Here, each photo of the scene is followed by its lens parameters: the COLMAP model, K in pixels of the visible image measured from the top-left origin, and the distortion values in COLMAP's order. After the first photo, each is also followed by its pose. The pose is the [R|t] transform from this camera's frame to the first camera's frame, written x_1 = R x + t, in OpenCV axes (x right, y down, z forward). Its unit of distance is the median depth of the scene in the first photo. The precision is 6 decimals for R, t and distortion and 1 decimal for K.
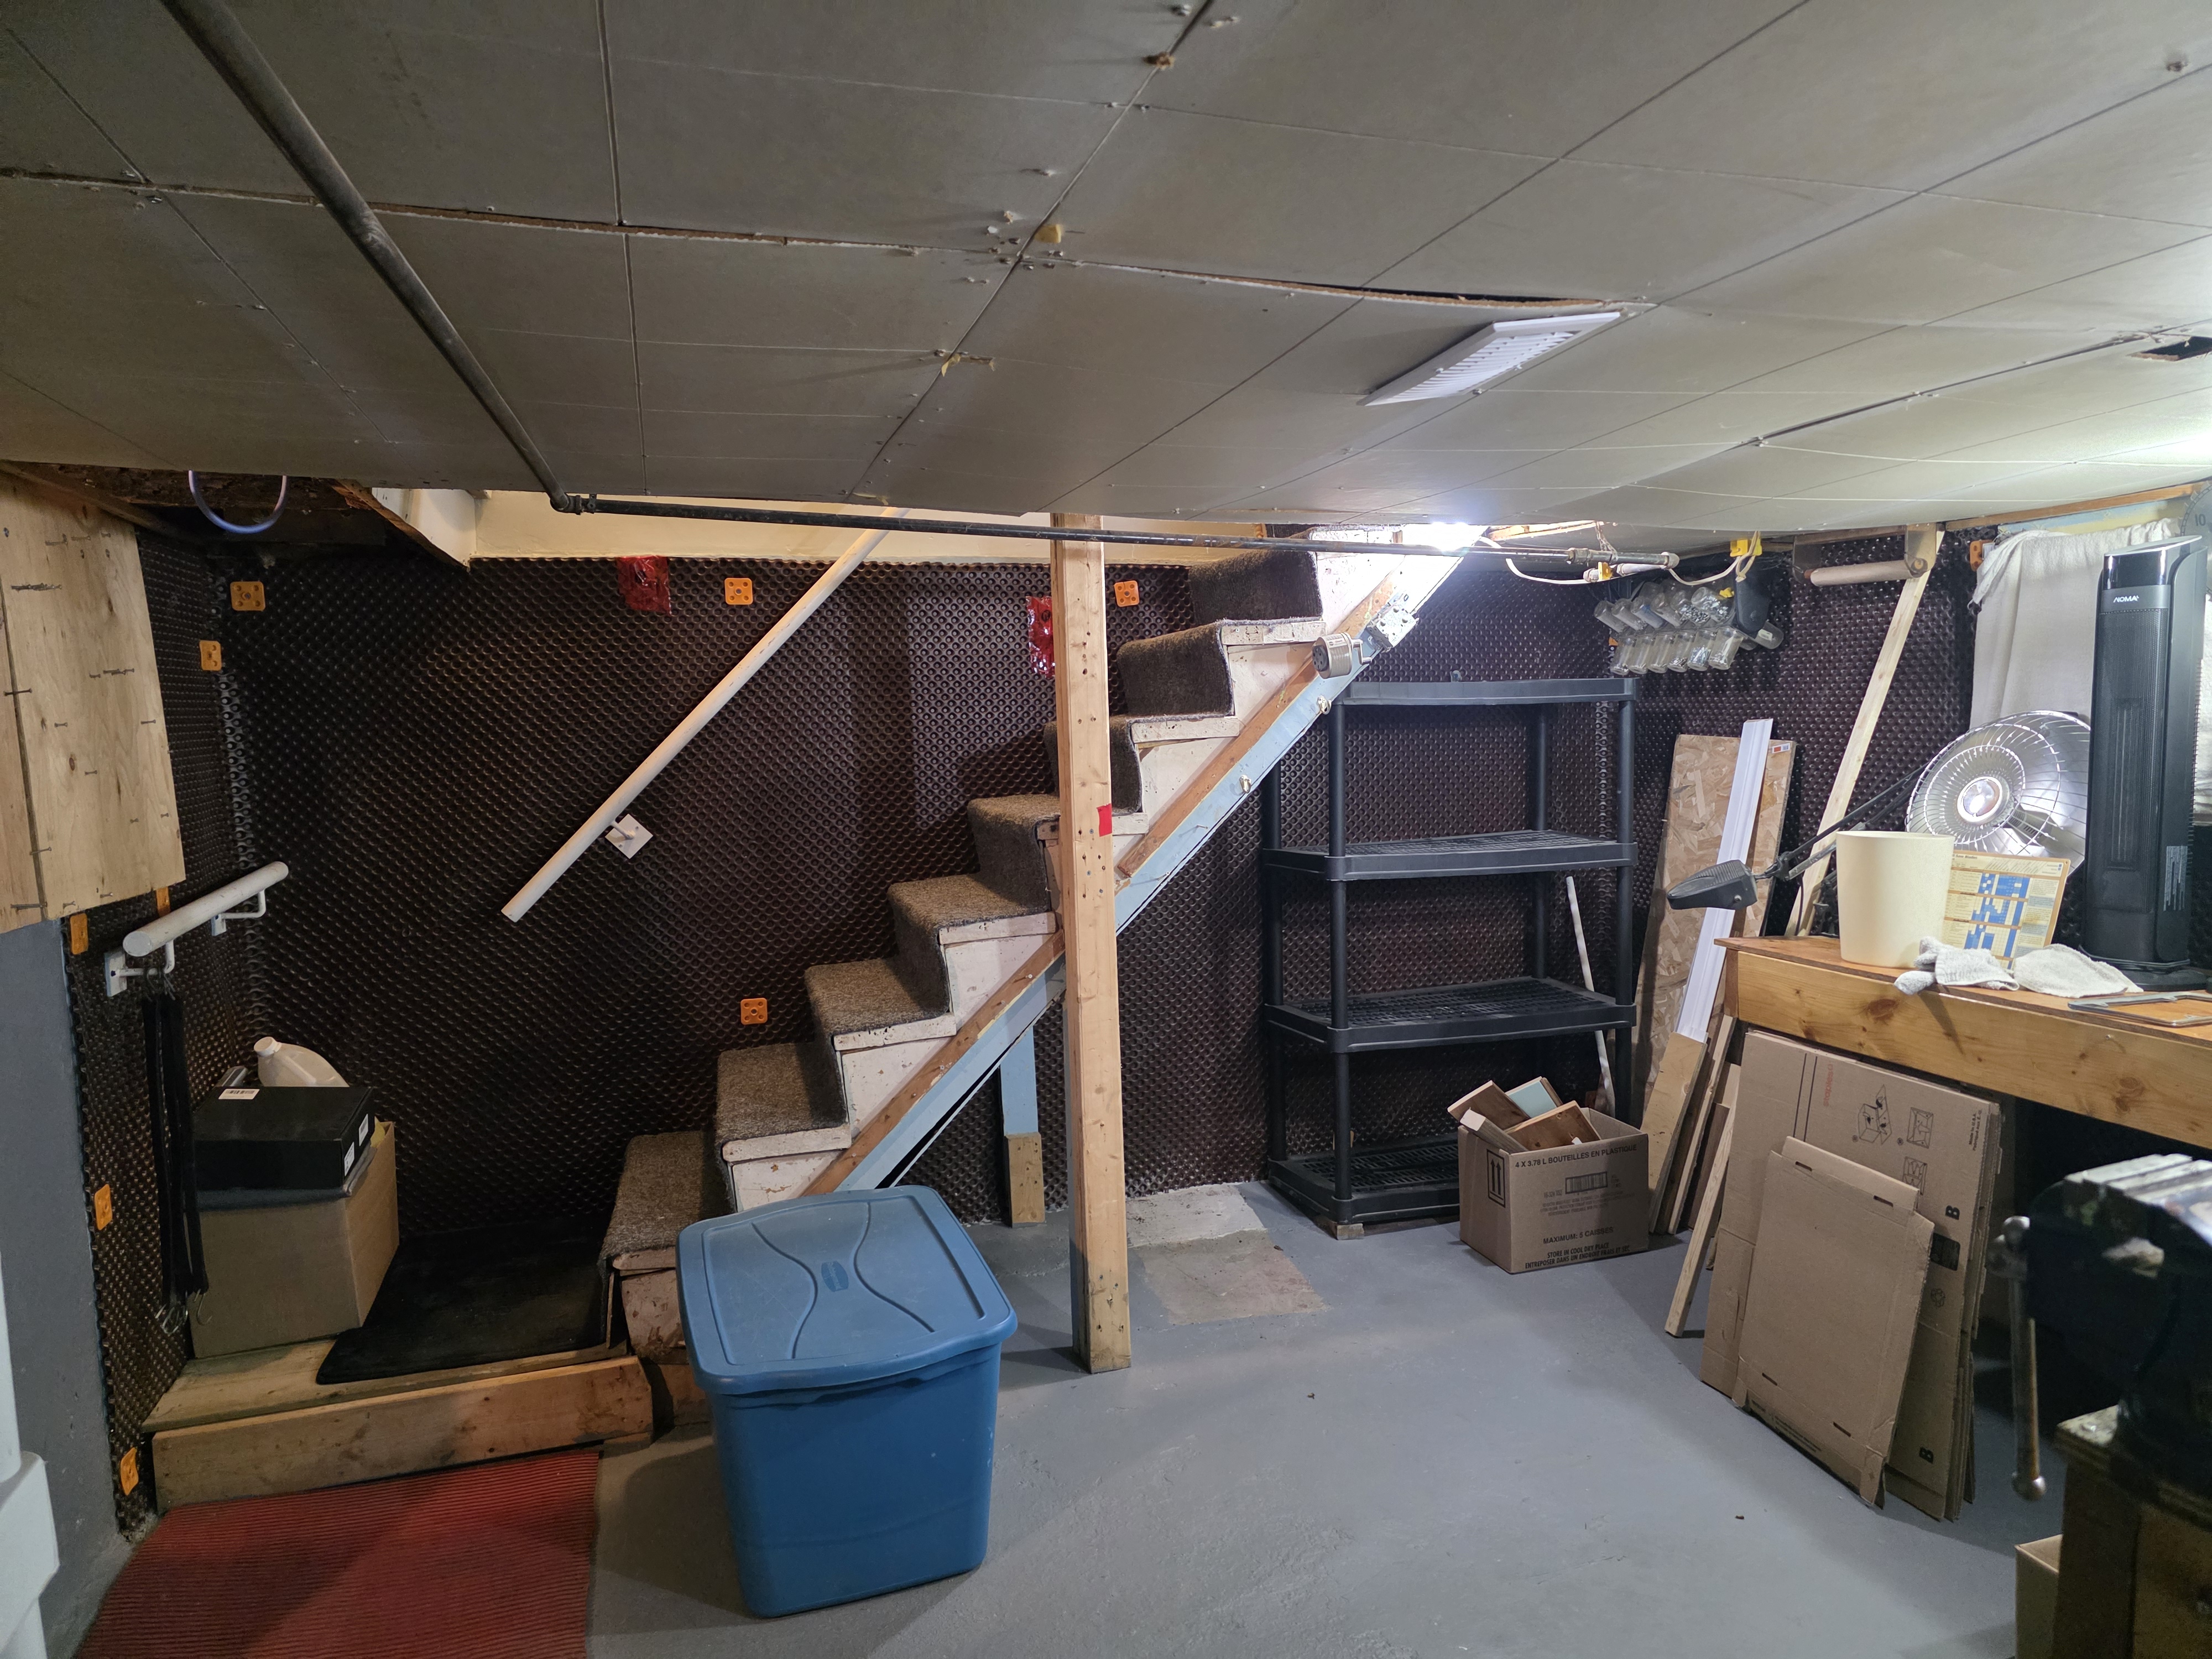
lens RADIAL K [[1440.0, 0, 1116.9], [0, 1440.0, 836.8], [0, 0, 1]] dist [0.054129, -0.064141]
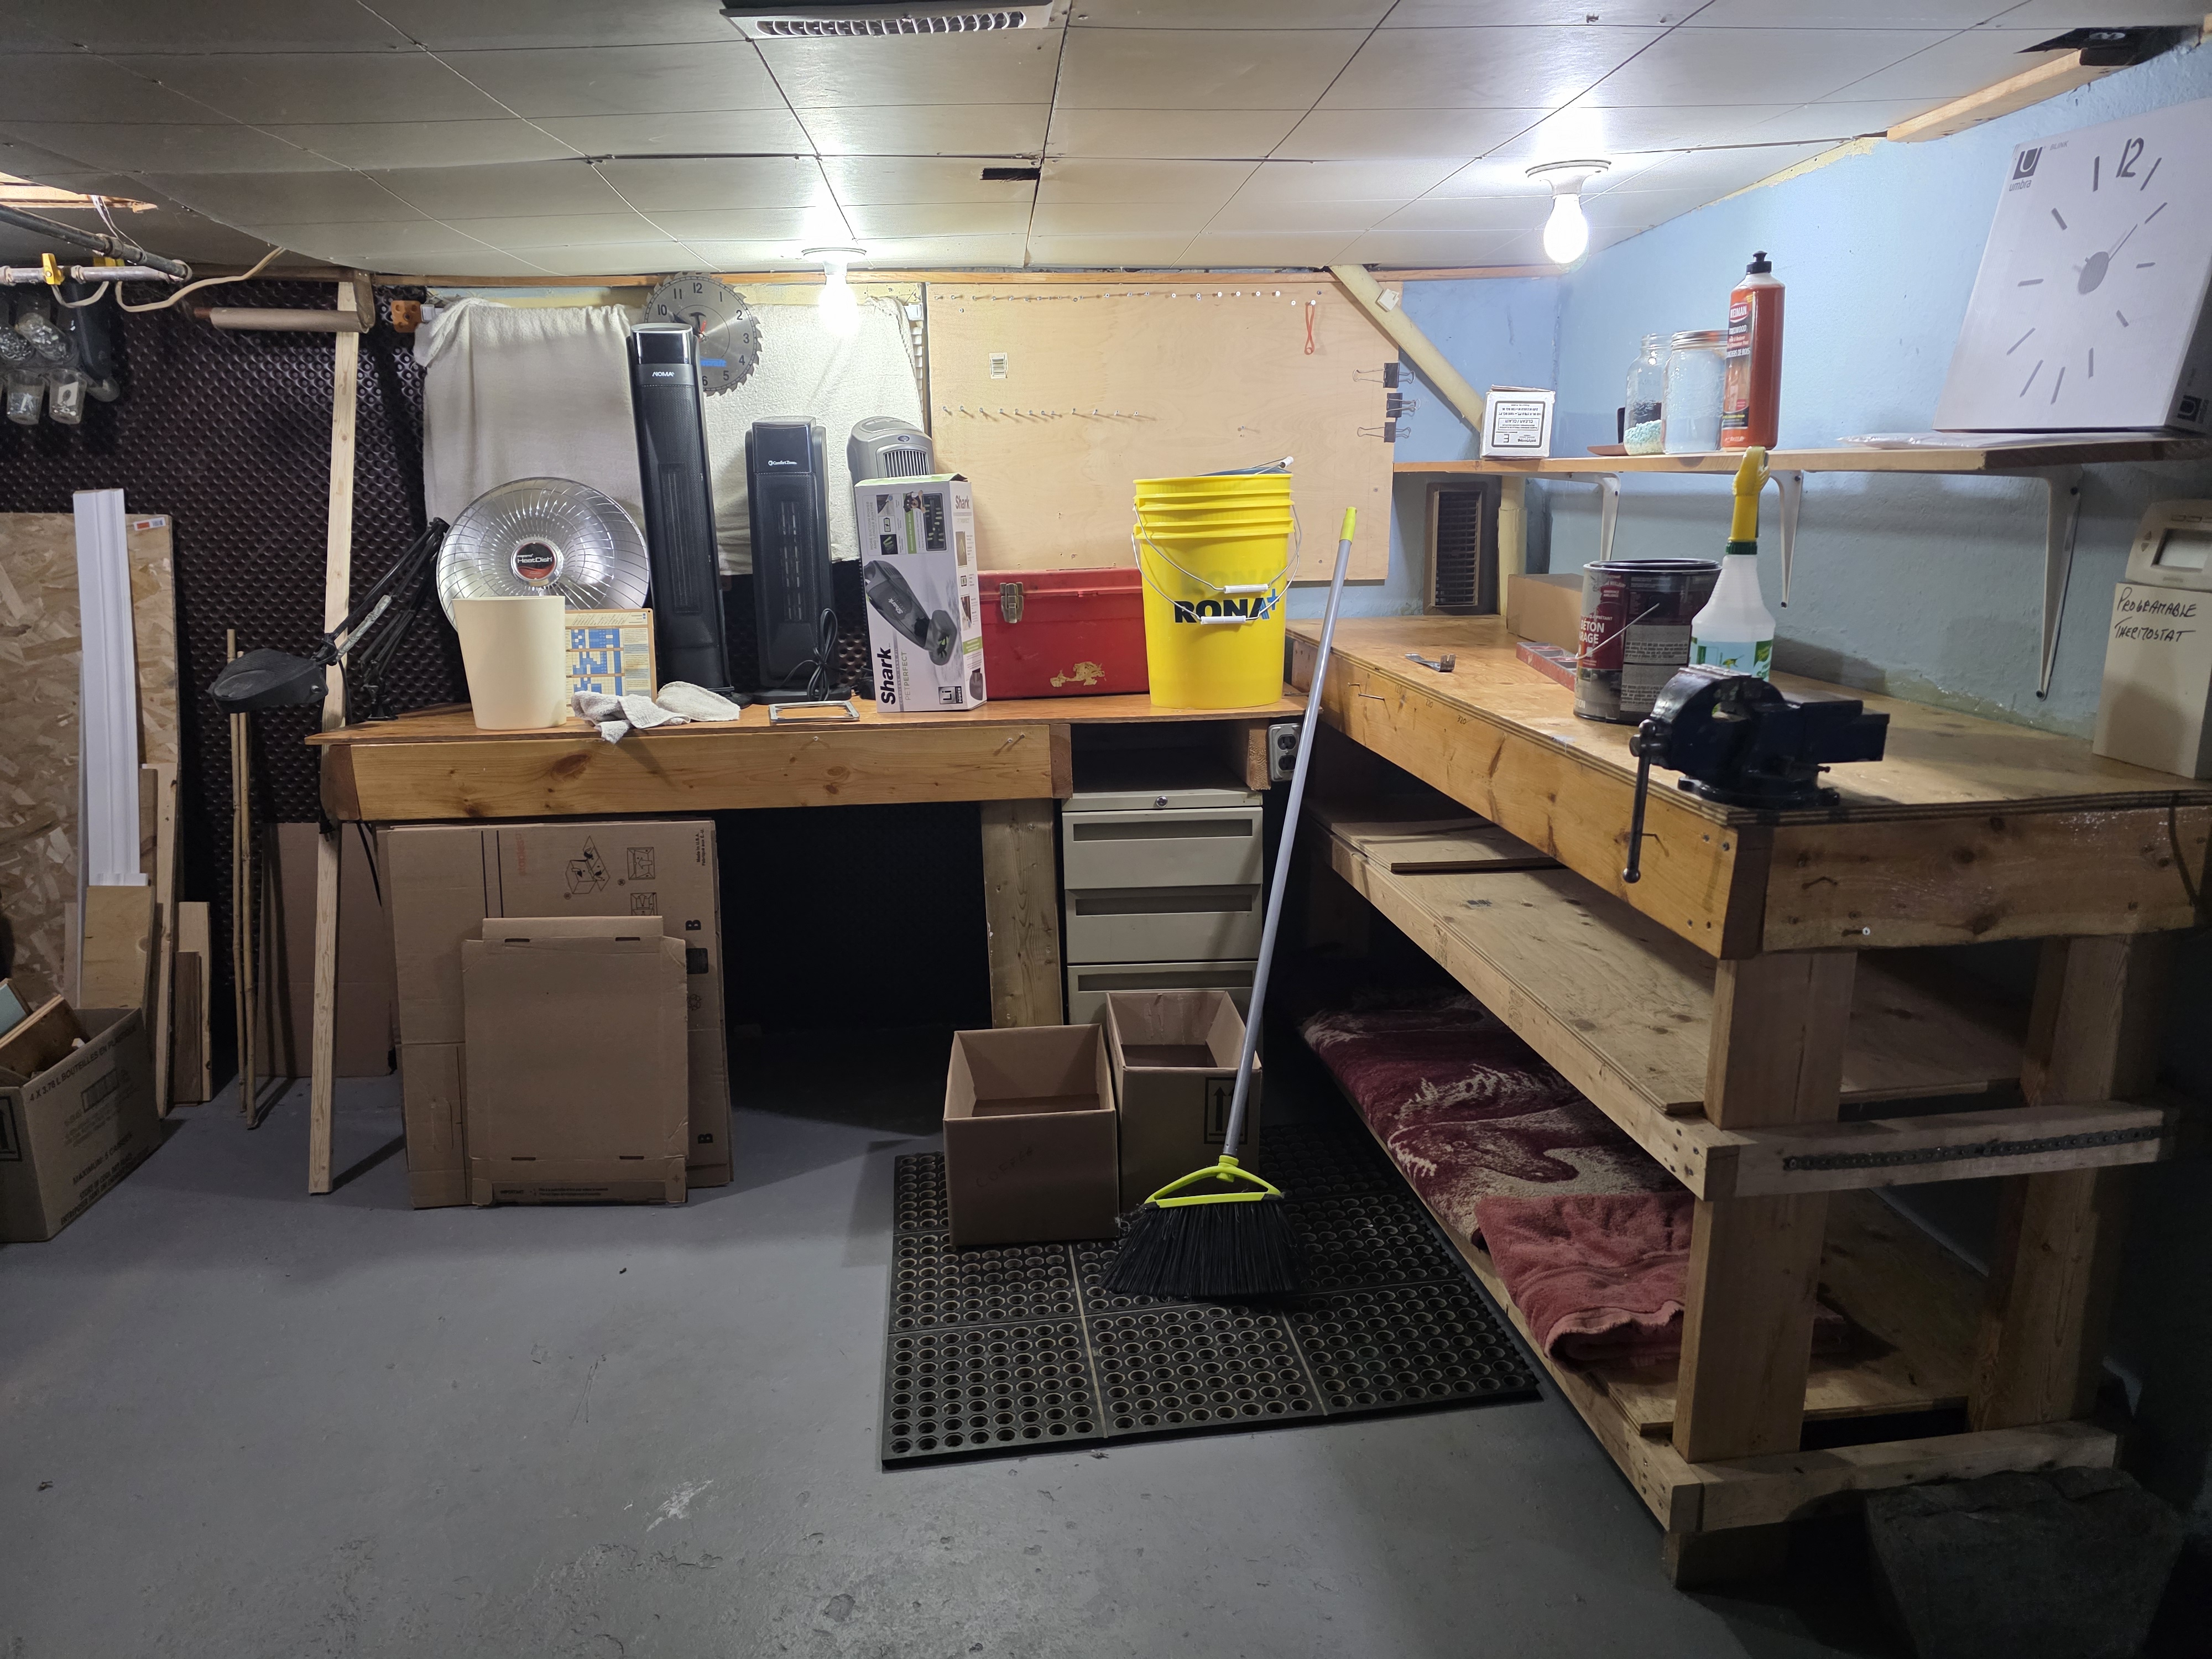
lens RADIAL K [[1440.0, 0, 1116.9], [0, 1440.0, 836.8], [0, 0, 1]] dist [0.054129, -0.064141]
pose [[0.222347, -0.207817, 0.952562, -0.348766], [0.088052, 0.977307, 0.192662, 0.003614], [-0.970983, 0.041037, 0.235600, 0.356859]]
